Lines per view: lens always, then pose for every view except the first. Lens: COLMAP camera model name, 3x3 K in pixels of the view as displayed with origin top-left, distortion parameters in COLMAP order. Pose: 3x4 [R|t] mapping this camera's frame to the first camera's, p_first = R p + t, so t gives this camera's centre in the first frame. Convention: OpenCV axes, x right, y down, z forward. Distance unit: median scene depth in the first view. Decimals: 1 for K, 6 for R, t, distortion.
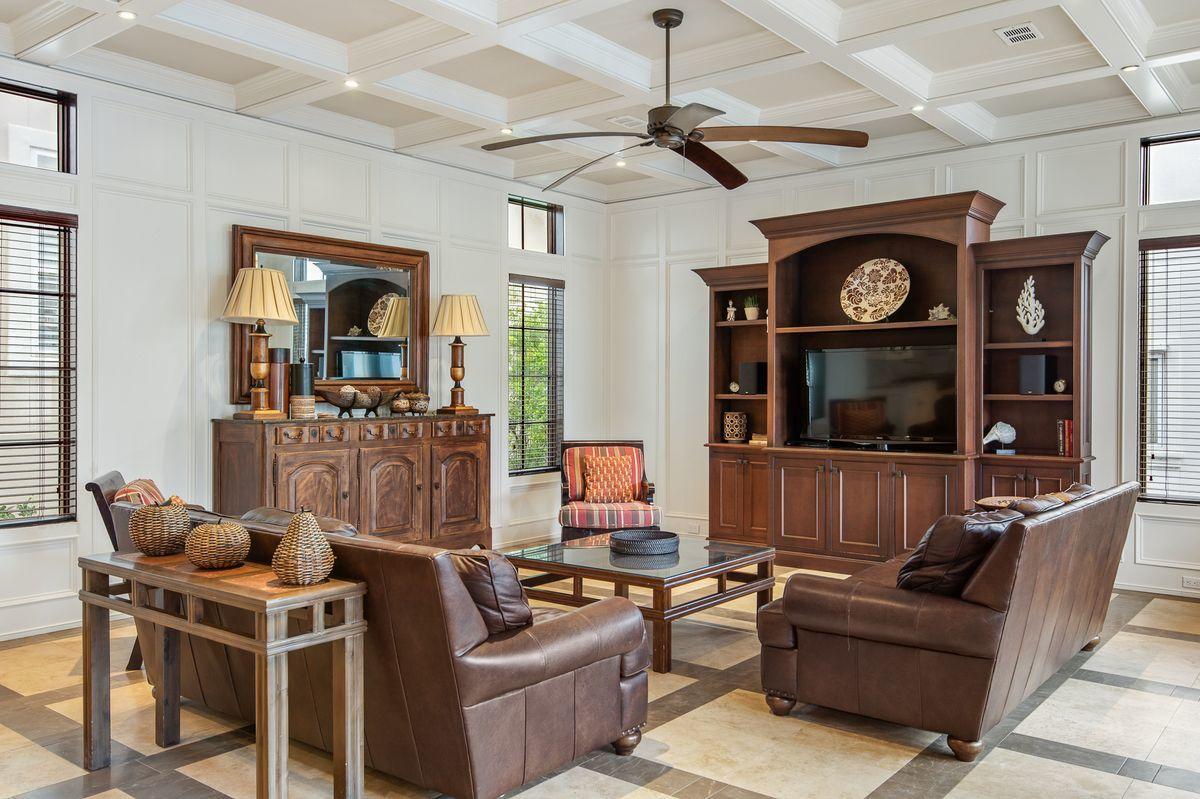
lens RADIAL K [[957.1, 0, 595.1], [0, 957.1, 395.7], [0, 0, 1]] dist [0.008702, 0.002998]
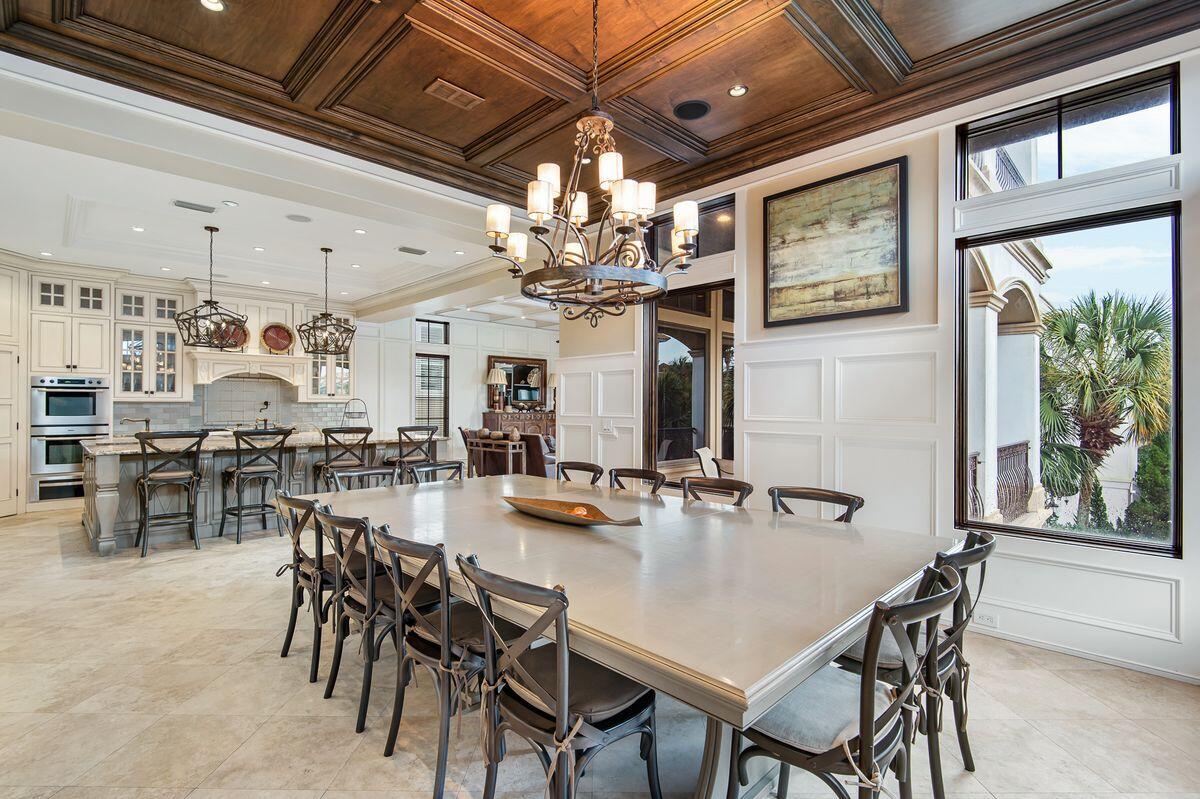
lens RADIAL K [[565.0, 0, 595.0], [0, 565.0, 401.4], [0, 0, 1]] dist [0.001449, -0.000635]
pose [[0.993600, 0.004348, -0.112875, 0.202001], [-0.005687, 0.999917, -0.011545, 0.005075], [0.112815, 0.012113, 0.993542, -0.853254]]
